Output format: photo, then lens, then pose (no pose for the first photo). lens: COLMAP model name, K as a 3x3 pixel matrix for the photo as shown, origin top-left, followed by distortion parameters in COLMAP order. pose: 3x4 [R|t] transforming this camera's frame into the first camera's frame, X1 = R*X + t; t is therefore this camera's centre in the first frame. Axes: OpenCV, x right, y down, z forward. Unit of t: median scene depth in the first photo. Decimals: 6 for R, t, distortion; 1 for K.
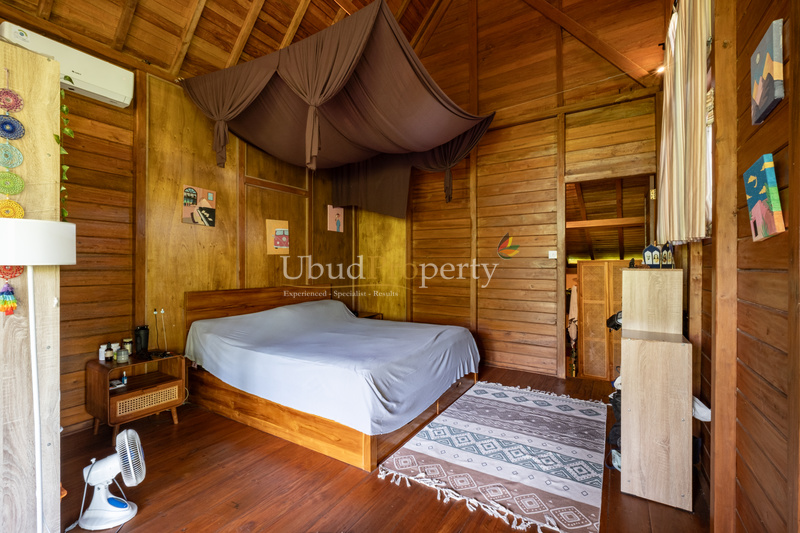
lens RADIAL K [[348.1, 0, 400.7], [0, 348.1, 267.2], [0, 0, 1]] dist [0.000223, 0.000053]
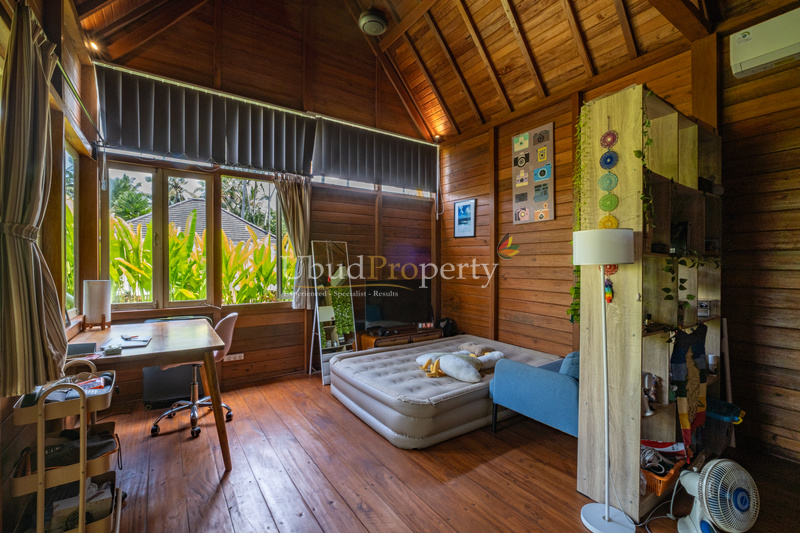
lens RADIAL K [[348.1, 0, 400.6], [0, 348.1, 266.0], [0, 0, 1]] dist [0.000223, 0.000053]
pose [[-0.404908, 0.001093, -0.914357, 0.387434], [-0.003653, 0.999989, 0.002813, -0.003806], [0.914350, 0.004479, -0.404900, 0.808810]]
